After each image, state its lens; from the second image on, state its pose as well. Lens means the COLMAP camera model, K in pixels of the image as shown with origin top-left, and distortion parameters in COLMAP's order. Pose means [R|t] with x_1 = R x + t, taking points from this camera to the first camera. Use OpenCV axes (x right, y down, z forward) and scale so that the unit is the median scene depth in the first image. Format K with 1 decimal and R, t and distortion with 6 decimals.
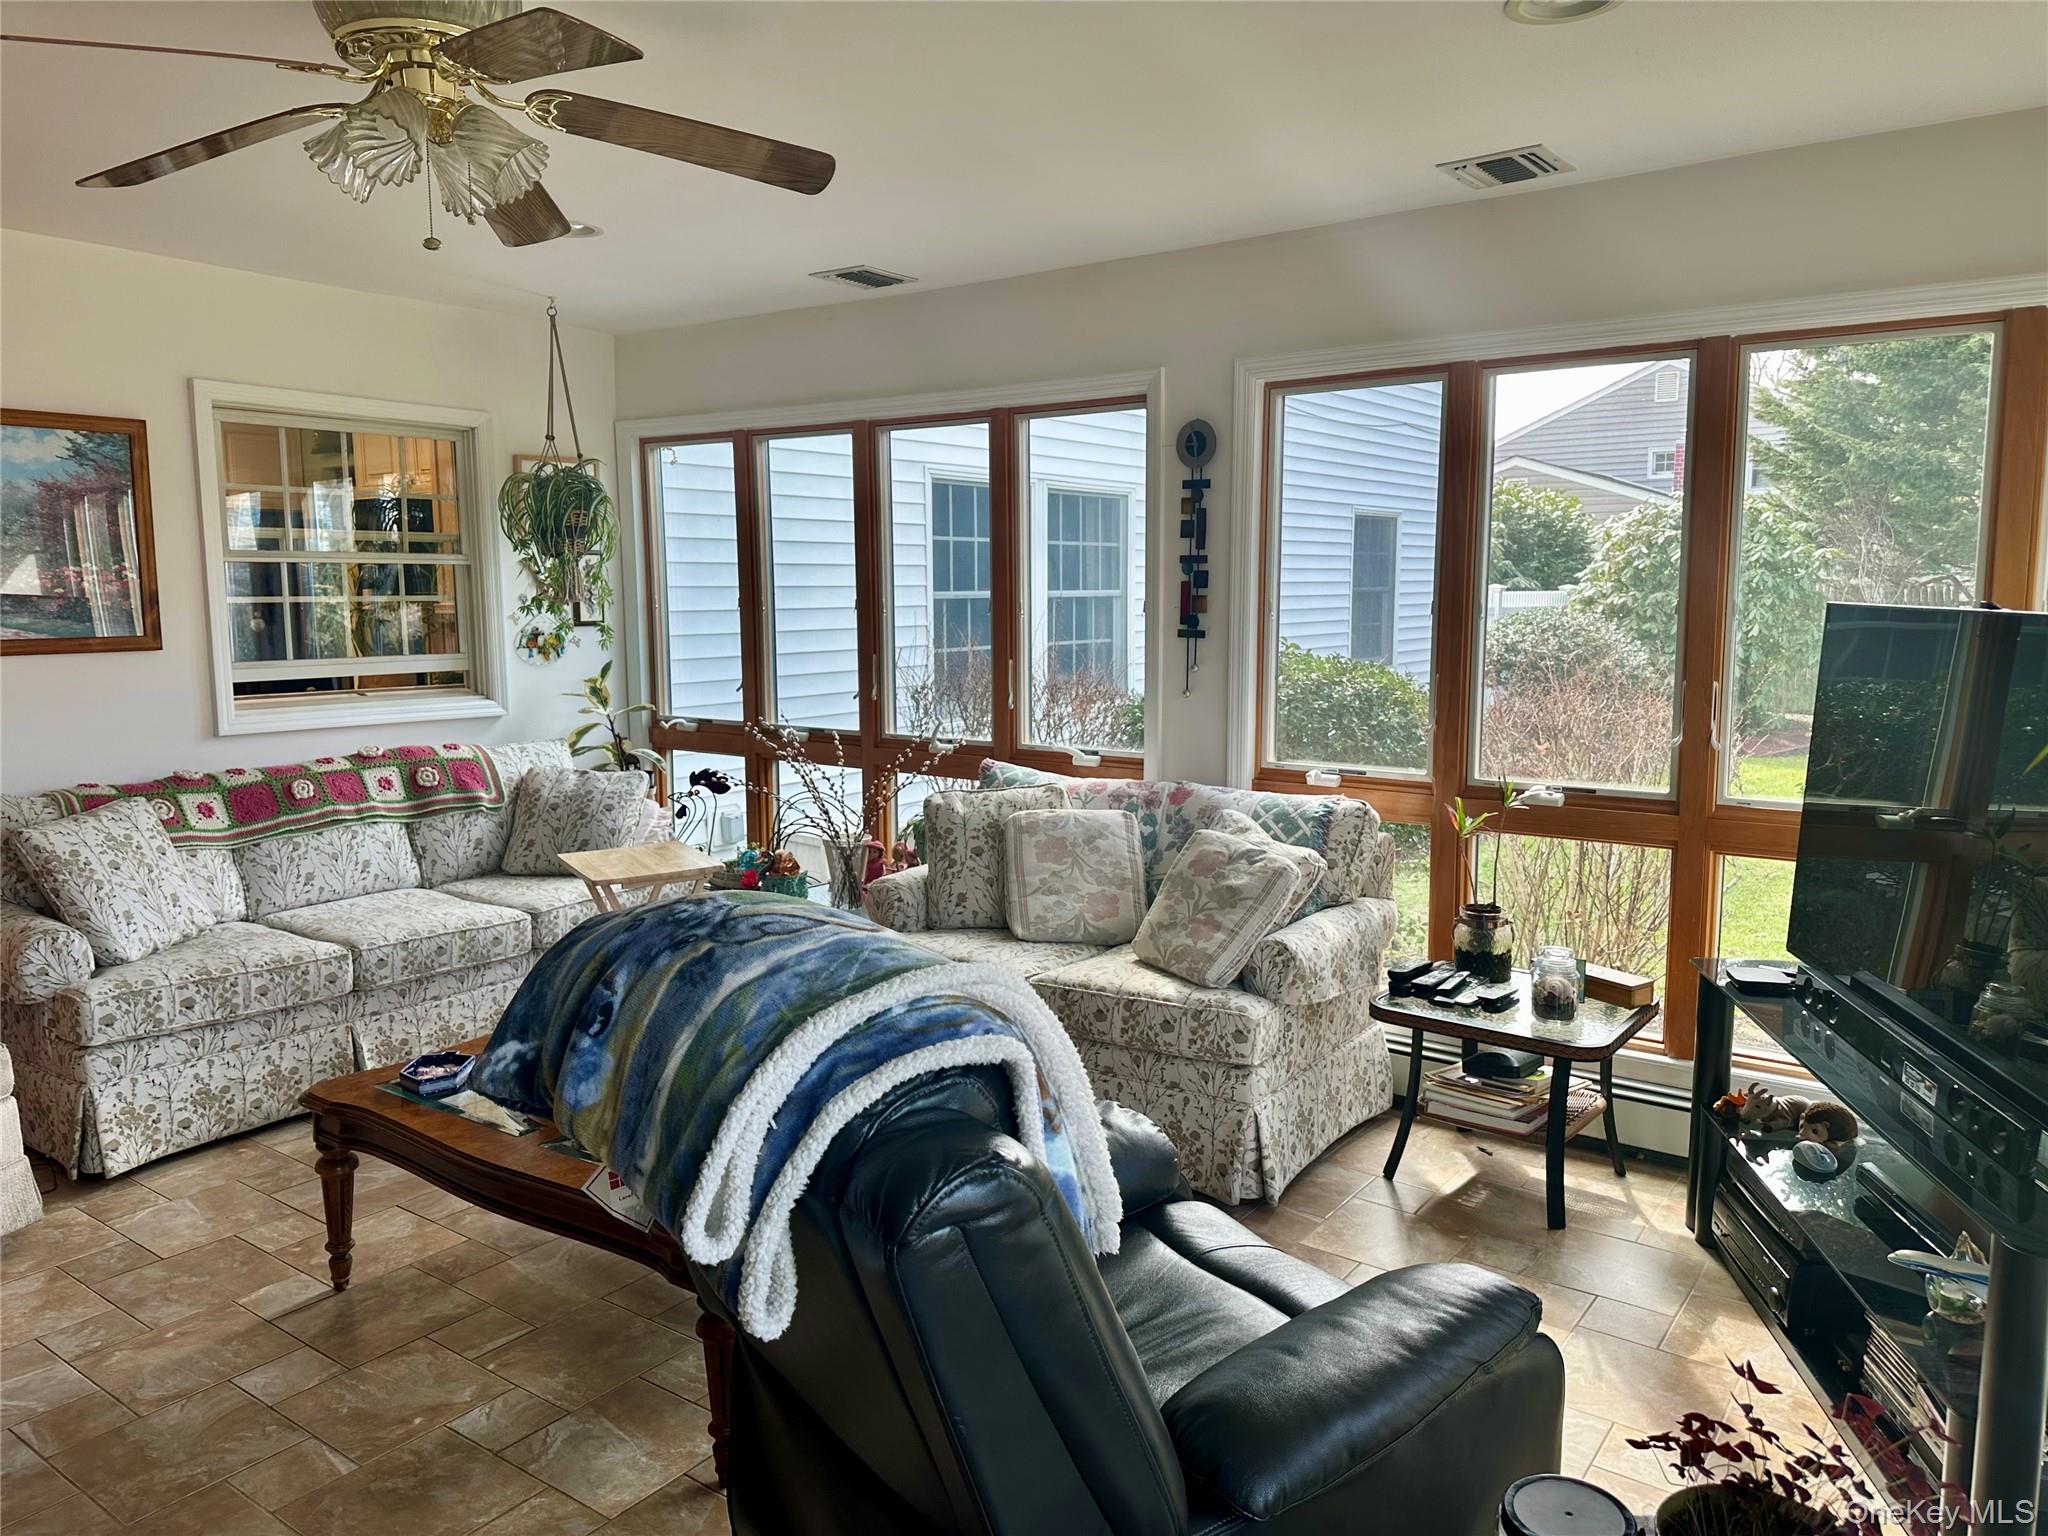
lens RADIAL K [[1434.4, 0, 1024.0], [0, 1434.4, 768.0], [0, 0, 1]] dist [0.063917, 0.000035]
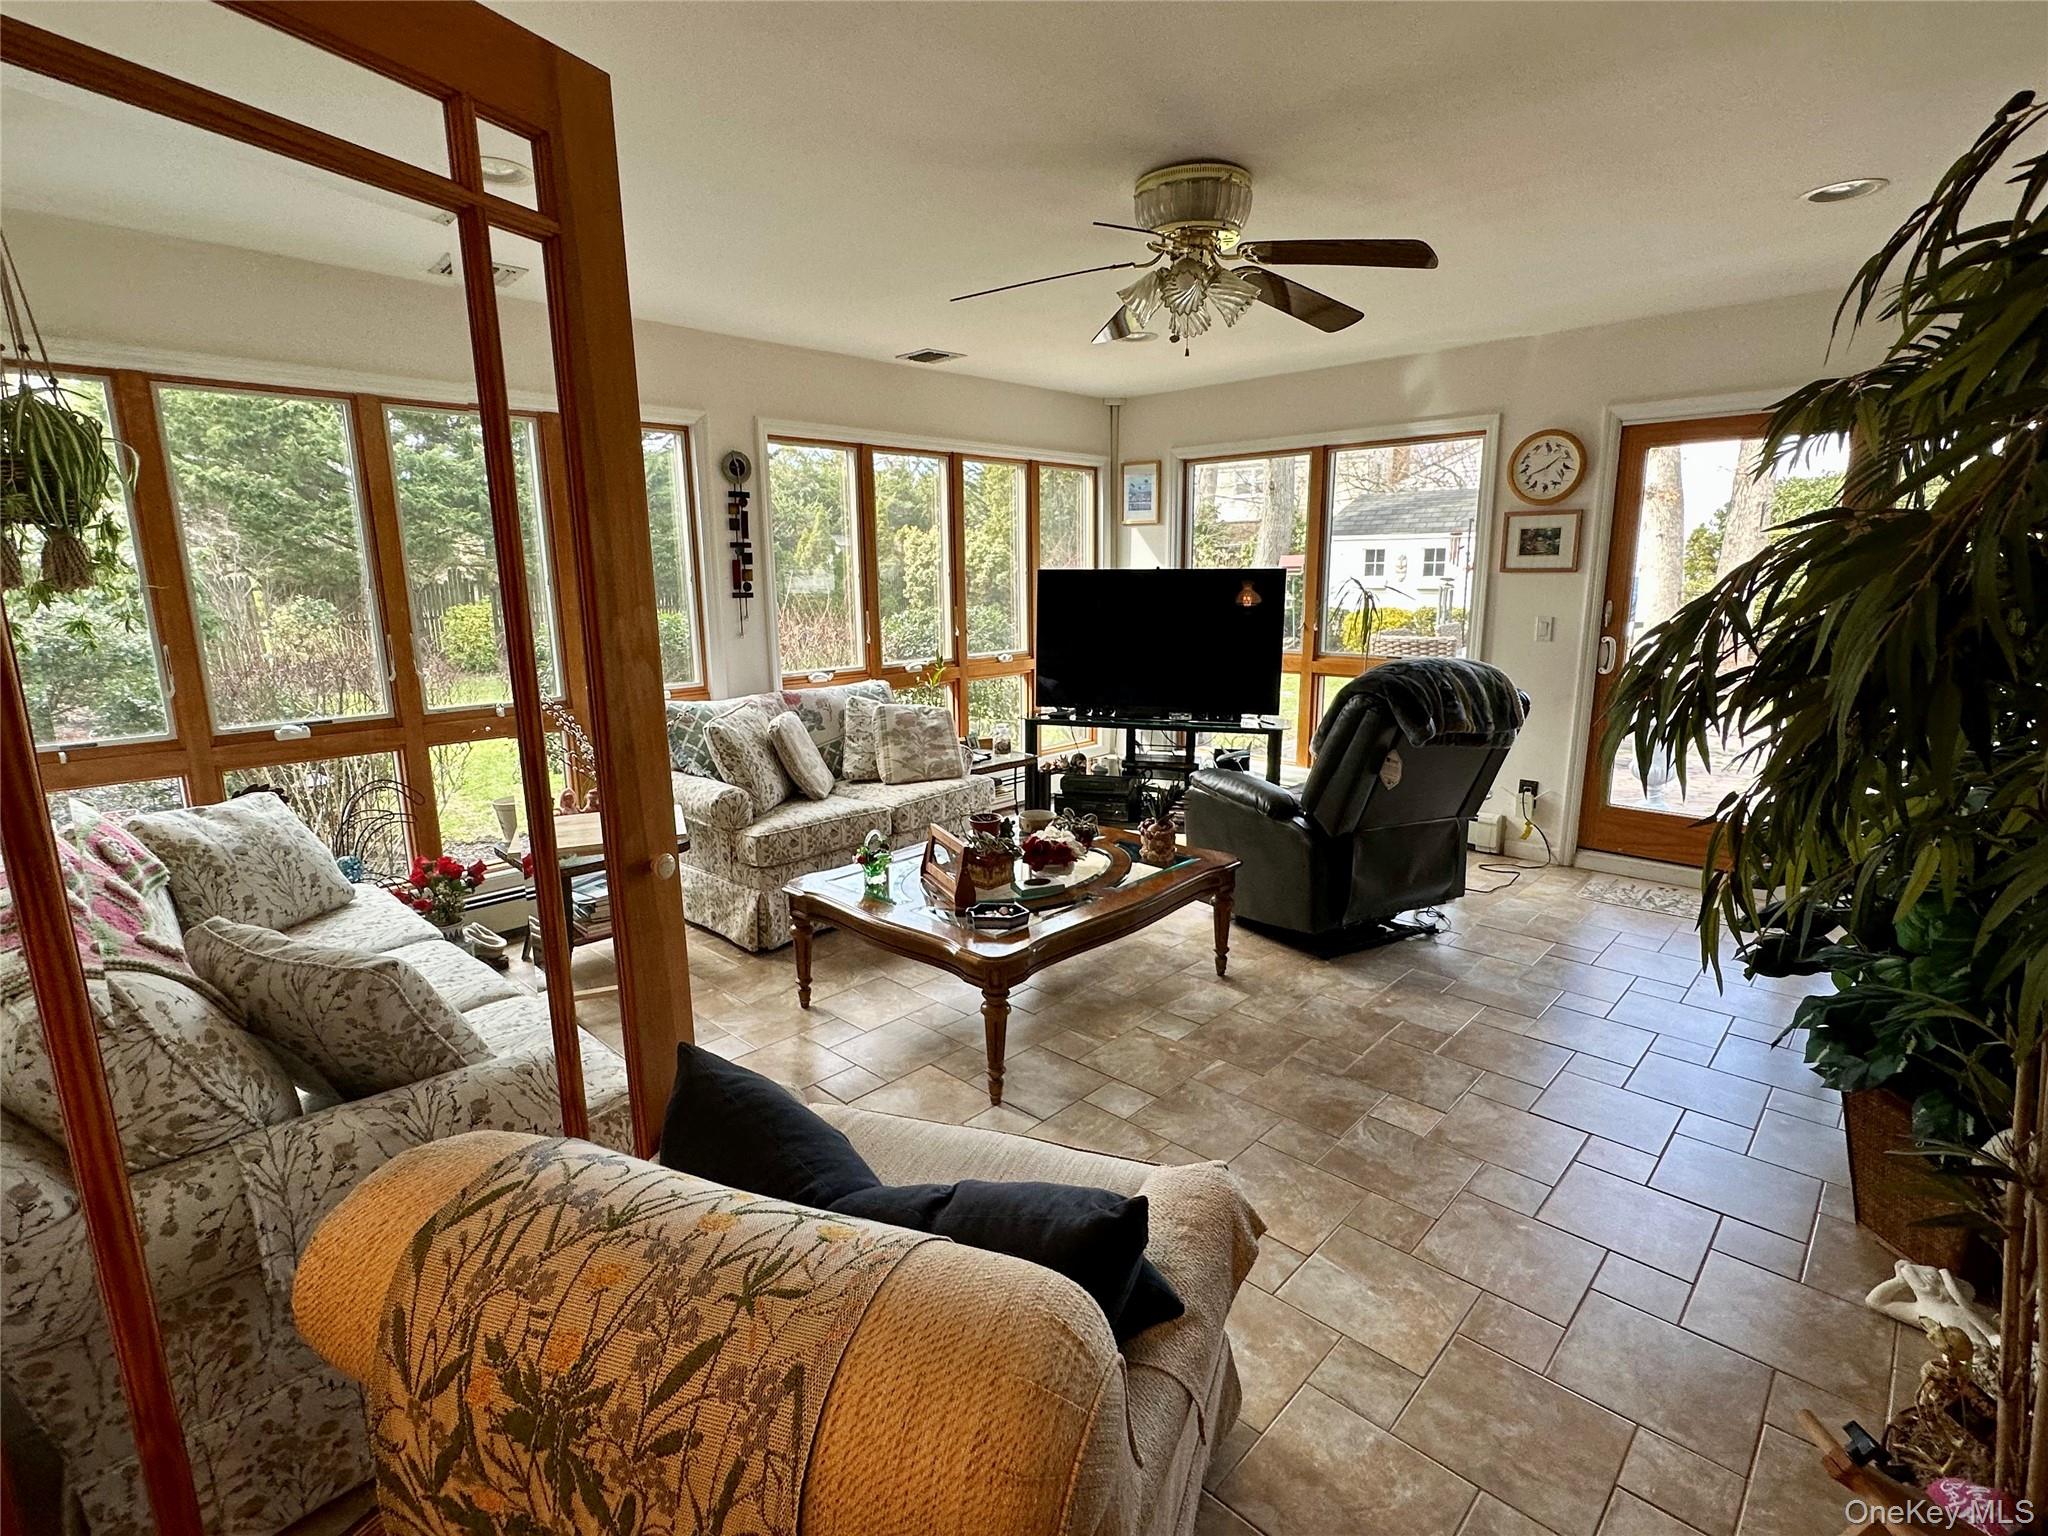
lens RADIAL K [[977.9, 0, 1024.0], [0, 977.9, 768.0], [0, 0, 1]] dist [0.000653, -0.000070]
pose [[0.111486, -0.213649, 0.970528, -0.896065], [0.131099, 0.971243, 0.198746, -0.082715], [-0.985081, 0.105078, 0.136289, 0.590202]]
